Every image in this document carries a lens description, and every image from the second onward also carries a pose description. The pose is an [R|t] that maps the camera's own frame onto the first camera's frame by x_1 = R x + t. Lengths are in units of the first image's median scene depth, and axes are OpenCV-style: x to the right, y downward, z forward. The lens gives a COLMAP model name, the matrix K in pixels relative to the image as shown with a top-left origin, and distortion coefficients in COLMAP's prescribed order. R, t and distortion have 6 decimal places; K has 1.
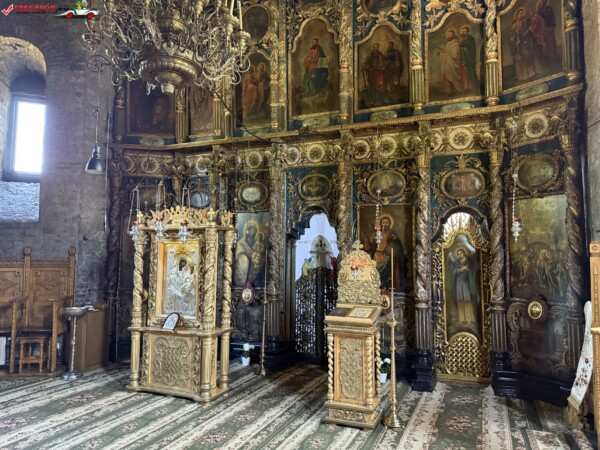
lens RADIAL K [[422.4, 0, 301.4], [0, 422.4, 227.0], [0, 0, 1]] dist [0.056900, -0.066716]
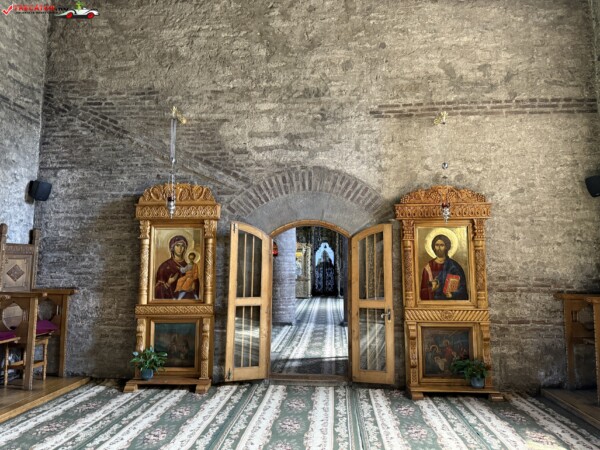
lens RADIAL K [[422.4, 0, 301.1], [0, 422.4, 220.4], [0, 0, 1]] dist [0.056900, -0.066716]
pose [[0.951634, 0.029959, 0.305771, -1.161448], [-0.021680, 0.999302, -0.030434, -0.107570], [-0.306469, 0.022333, 0.951619, -1.972408]]
